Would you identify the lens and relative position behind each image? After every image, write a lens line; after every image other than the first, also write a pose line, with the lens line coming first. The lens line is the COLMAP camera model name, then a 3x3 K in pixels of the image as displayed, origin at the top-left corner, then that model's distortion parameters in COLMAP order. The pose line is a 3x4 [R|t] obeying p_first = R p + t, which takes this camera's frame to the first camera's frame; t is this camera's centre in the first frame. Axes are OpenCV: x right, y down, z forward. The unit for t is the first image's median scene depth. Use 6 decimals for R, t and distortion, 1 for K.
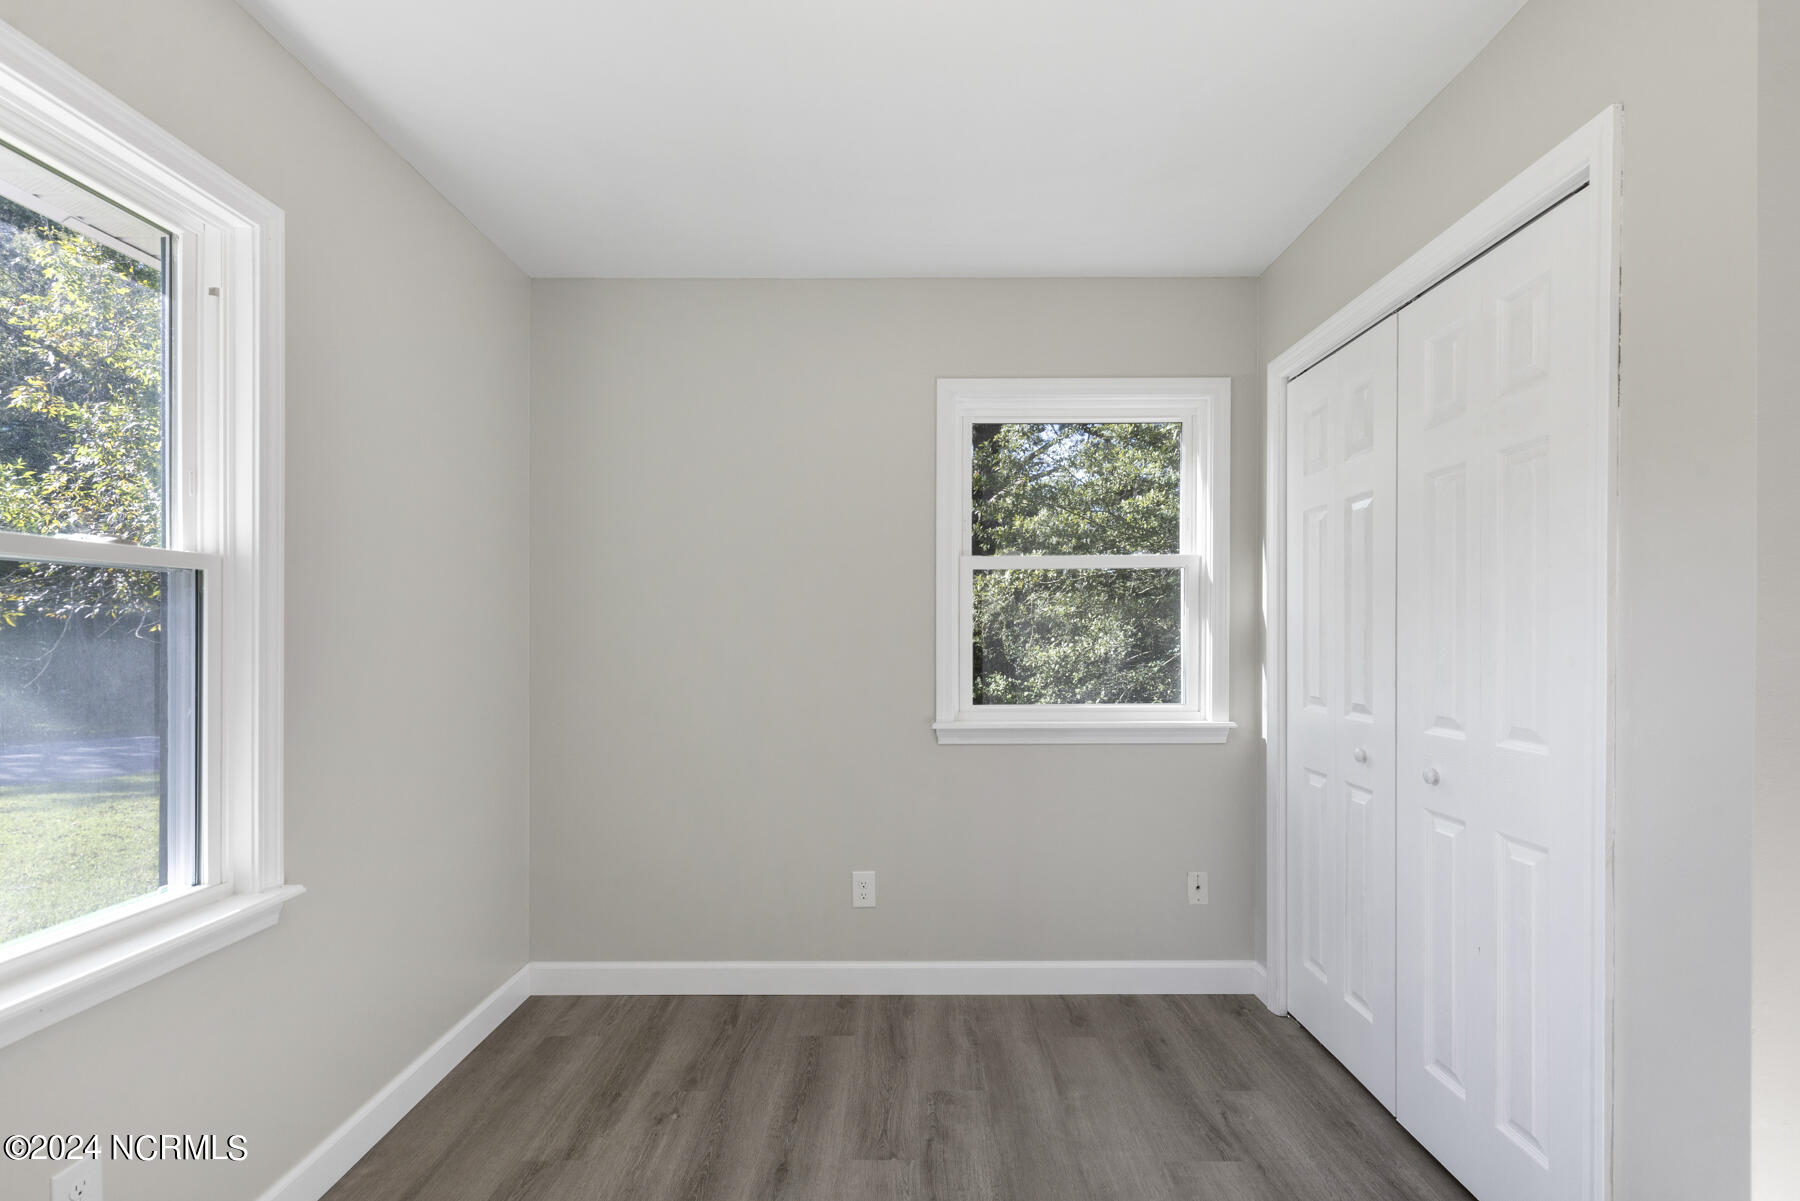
lens RADIAL K [[849.9, 0, 898.4], [0, 849.9, 642.2], [0, 0, 1]] dist [0.010476, -0.000266]
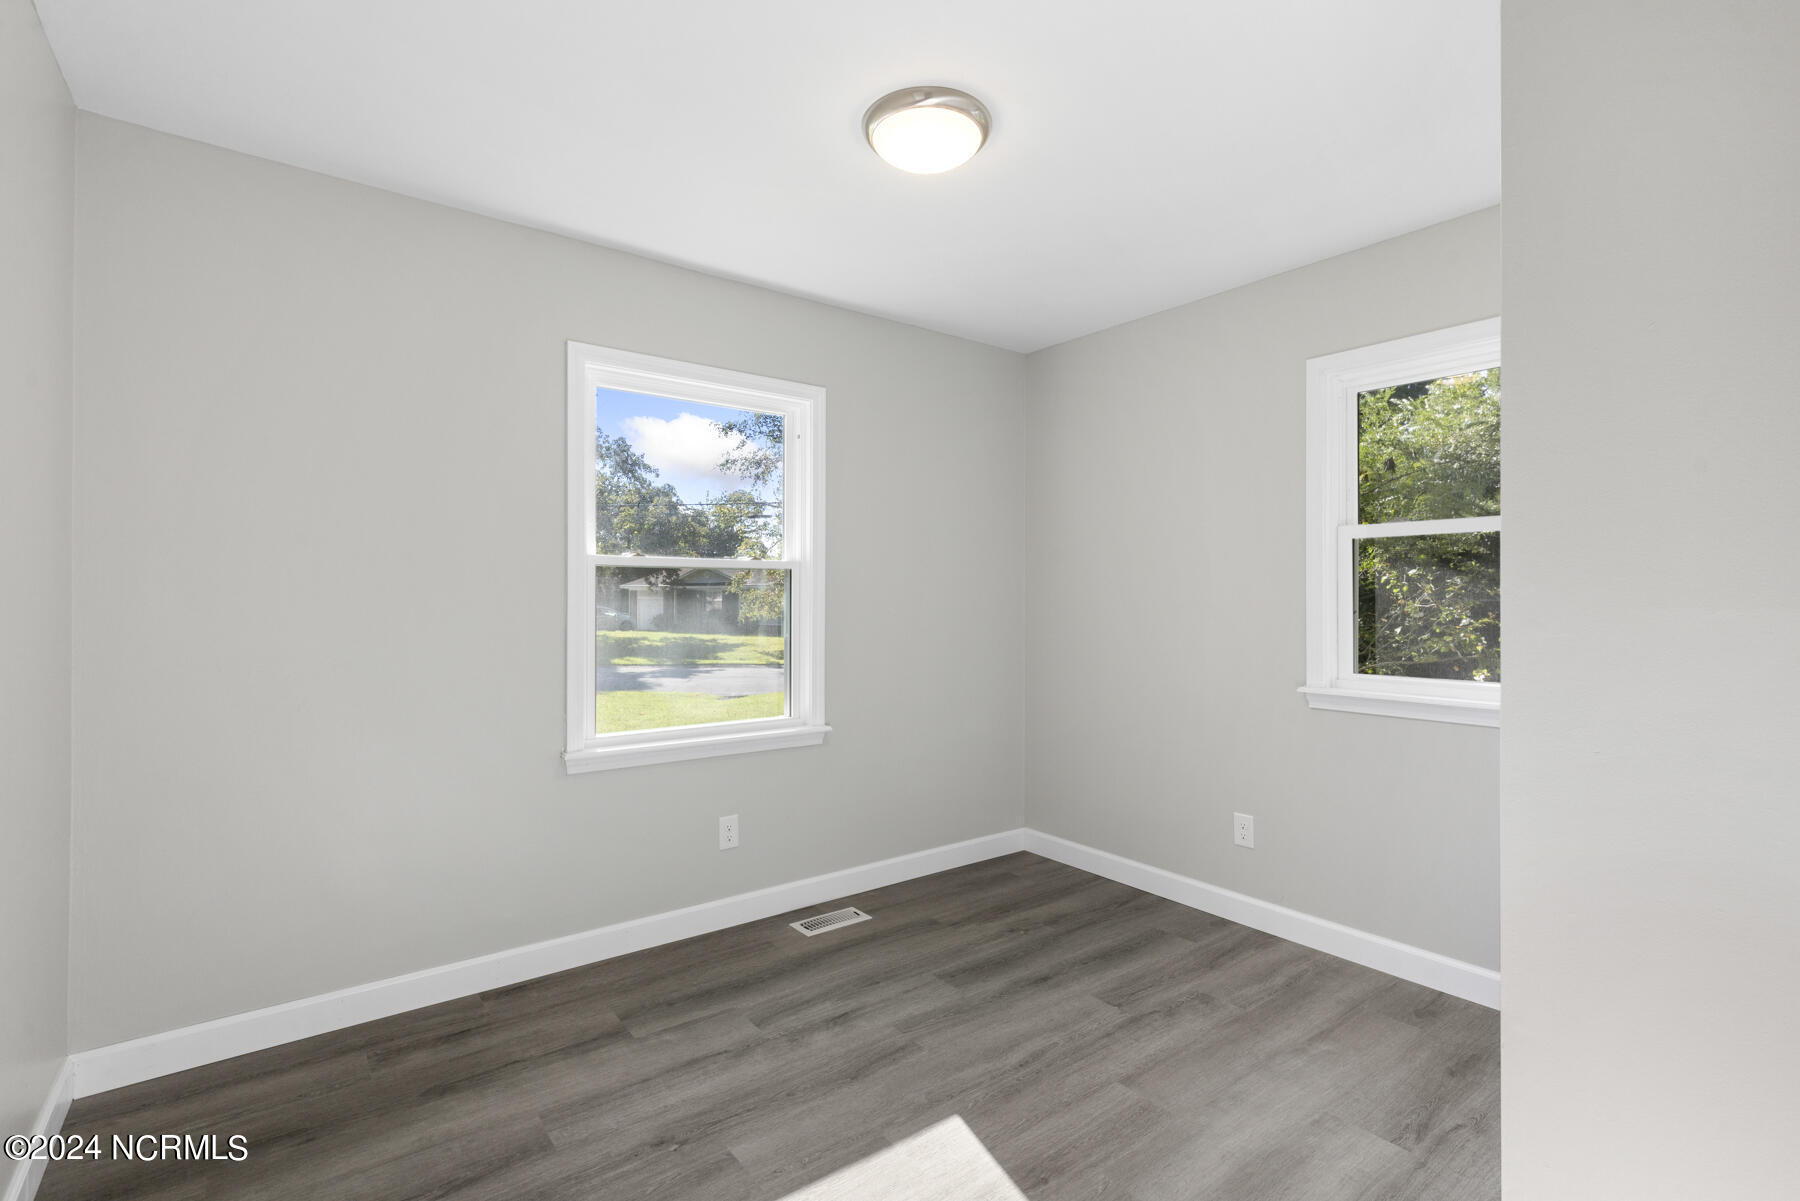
lens RADIAL K [[839.8, 0, 902.2], [0, 839.8, 603.2], [0, 0, 1]] dist [0.001410, -0.000895]
pose [[0.605700, 0.011320, -0.795613, 0.674877], [-0.011137, 0.999921, 0.005749, -0.010084], [0.795615, 0.005378, 0.605778, -0.030247]]
